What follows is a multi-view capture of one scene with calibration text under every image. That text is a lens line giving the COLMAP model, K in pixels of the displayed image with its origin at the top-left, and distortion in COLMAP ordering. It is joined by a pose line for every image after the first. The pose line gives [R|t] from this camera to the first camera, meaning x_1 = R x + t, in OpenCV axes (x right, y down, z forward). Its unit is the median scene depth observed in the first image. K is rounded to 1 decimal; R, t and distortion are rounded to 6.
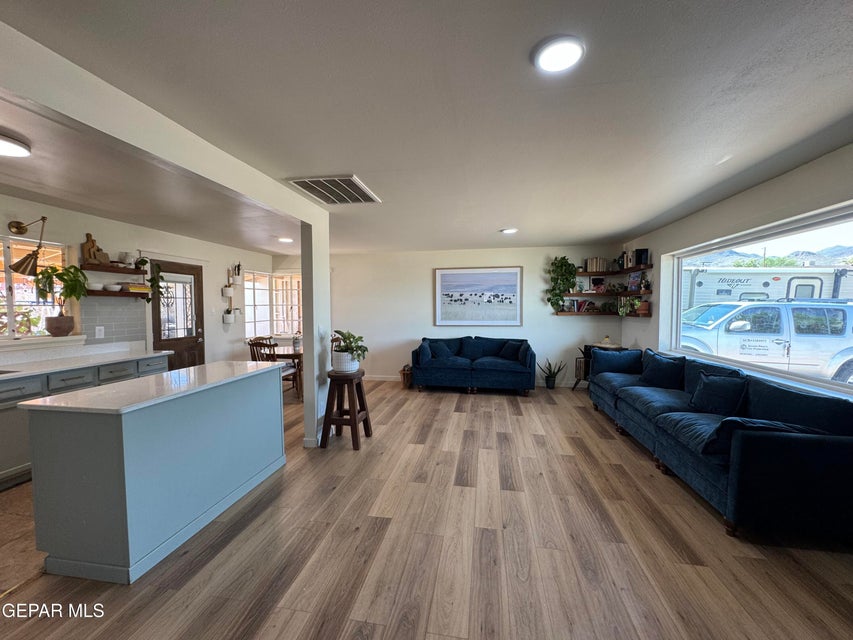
lens RADIAL K [[342.7, 0, 426.5], [0, 342.7, 320.0], [0, 0, 1]] dist [-0.002726, 0.000648]
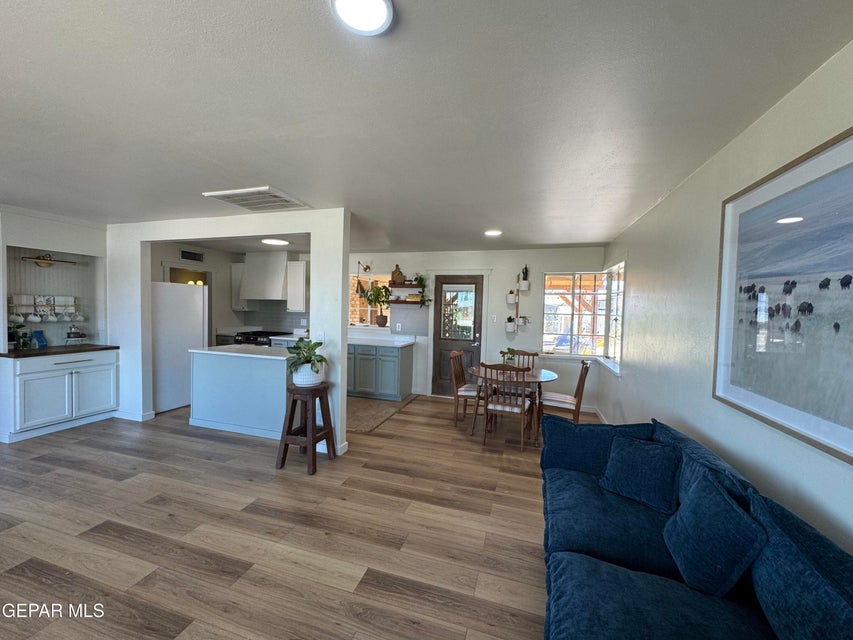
lens RADIAL K [[342.7, 0, 426.5], [0, 342.7, 320.0], [0, 0, 1]] dist [-0.002726, 0.000648]
pose [[-0.123266, 0.038752, -0.991617, 0.526160], [-0.066858, 0.996643, 0.047259, -0.070935], [0.990119, 0.072123, -0.120262, 1.204248]]
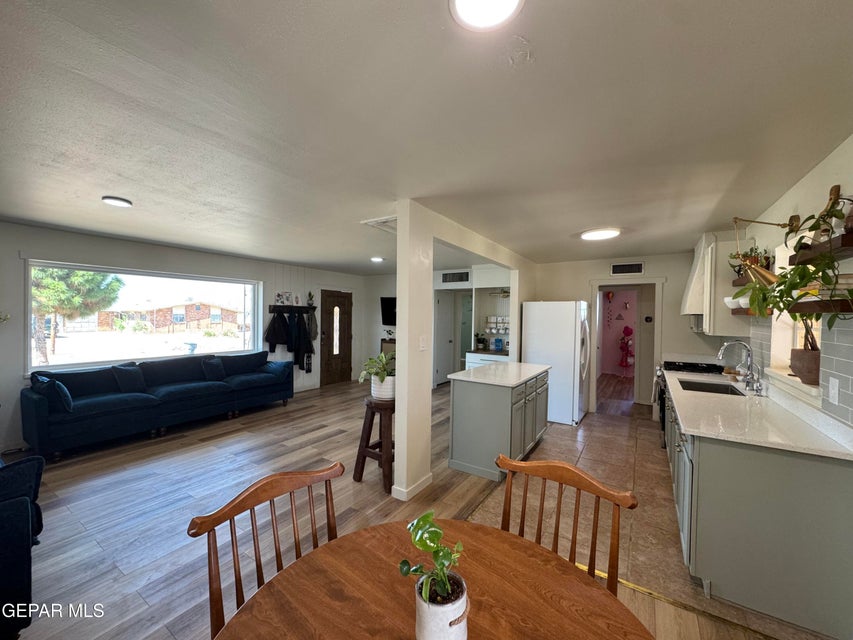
lens RADIAL K [[339.5, 0, 426.5], [0, 339.5, 320.0], [0, 0, 1]] dist [-0.002031, 0.000016]
pose [[-0.923145, -0.011526, 0.384278, -0.570919], [0.007068, 0.998873, 0.046940, -0.078174], [-0.384386, 0.046048, -0.922023, 1.508669]]
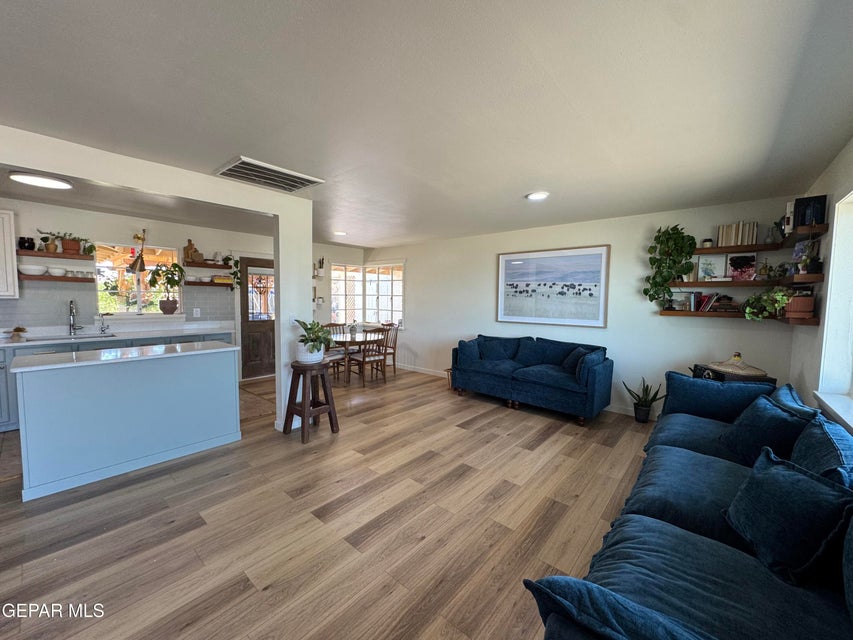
lens RADIAL K [[339.5, 0, 426.5], [0, 339.5, 320.0], [0, 0, 1]] dist [-0.002031, 0.000016]
pose [[0.858938, 0.050122, -0.509621, 0.465942], [-0.038265, 0.998698, 0.033729, -0.013312], [0.510648, -0.009471, 0.859738, 0.286570]]
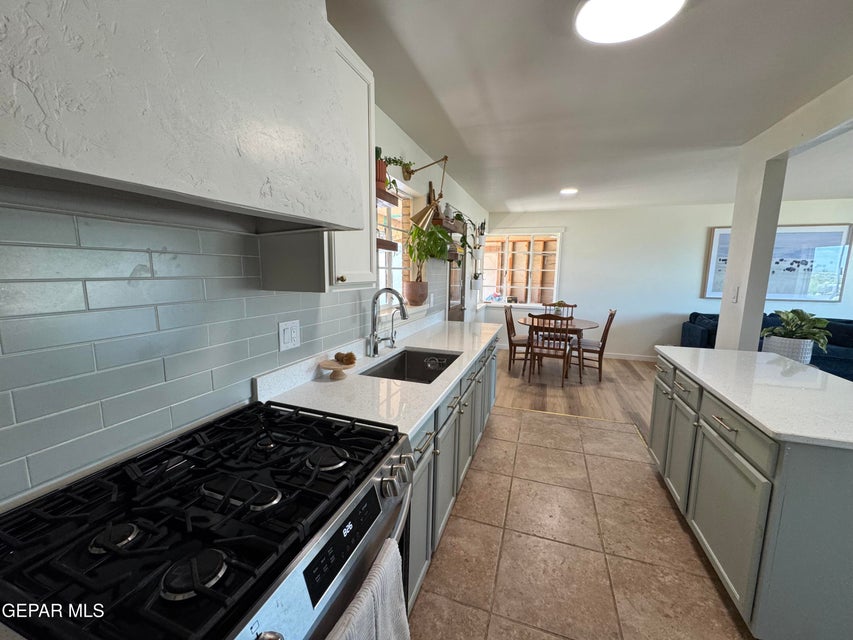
lens RADIAL K [[342.7, 0, 426.5], [0, 342.7, 320.0], [0, 0, 1]] dist [-0.002726, 0.000648]
pose [[0.987770, 0.038132, -0.151184, -0.775475], [-0.022308, 0.994221, 0.105009, -0.003768], [0.154314, -0.100352, 0.982912, 0.127759]]
